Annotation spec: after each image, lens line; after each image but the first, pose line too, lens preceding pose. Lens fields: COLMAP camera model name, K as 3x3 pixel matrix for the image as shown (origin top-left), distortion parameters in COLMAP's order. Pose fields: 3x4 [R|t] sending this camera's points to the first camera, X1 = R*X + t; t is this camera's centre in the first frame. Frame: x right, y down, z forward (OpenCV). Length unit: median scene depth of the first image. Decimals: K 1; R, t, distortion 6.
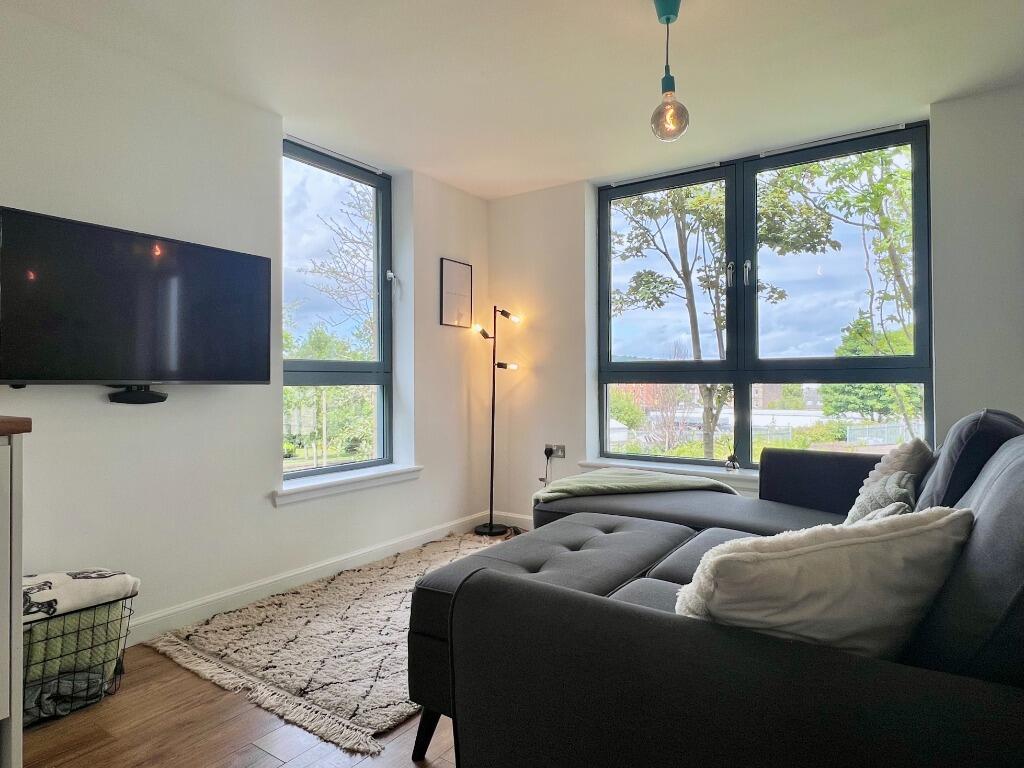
lens RADIAL K [[571.4, 0, 496.3], [0, 571.4, 377.9], [0, 0, 1]] dist [-0.000647, -0.000334]
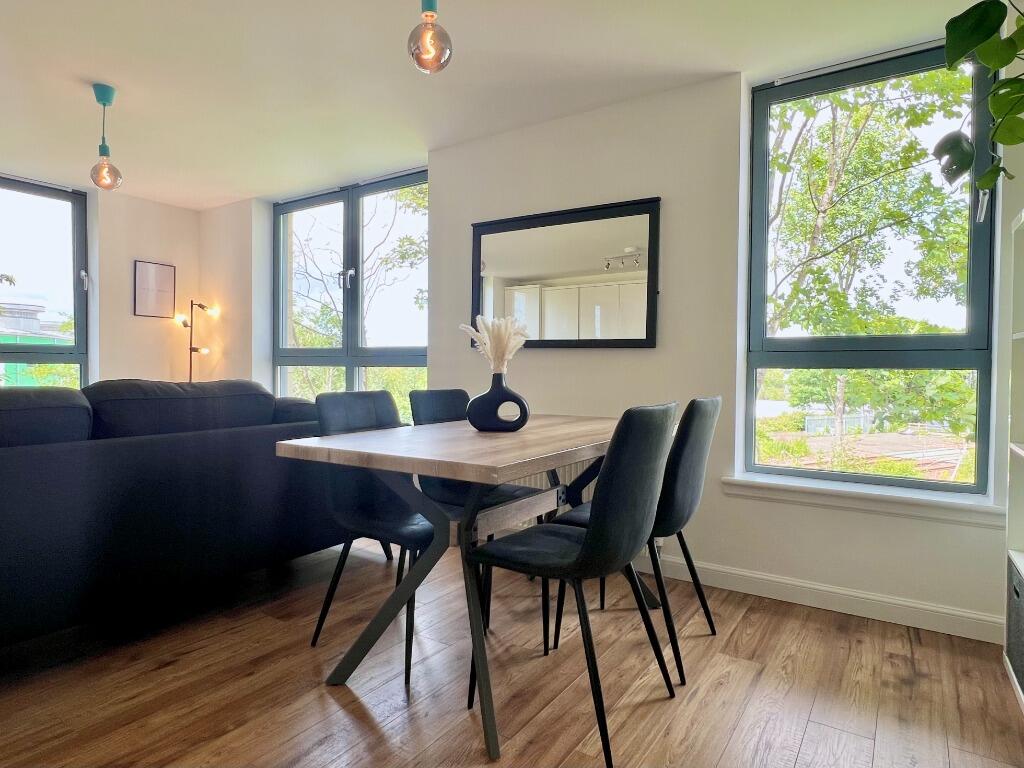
lens RADIAL K [[581.1, 0, 512.0], [0, 581.1, 384.0], [0, 0, 1]] dist [0.002565, 0.000063]
pose [[0.999808, 0.011598, 0.015797, 0.661951], [-0.012084, 0.999444, 0.031062, 0.004265], [-0.015428, -0.031247, 0.999393, -0.243779]]
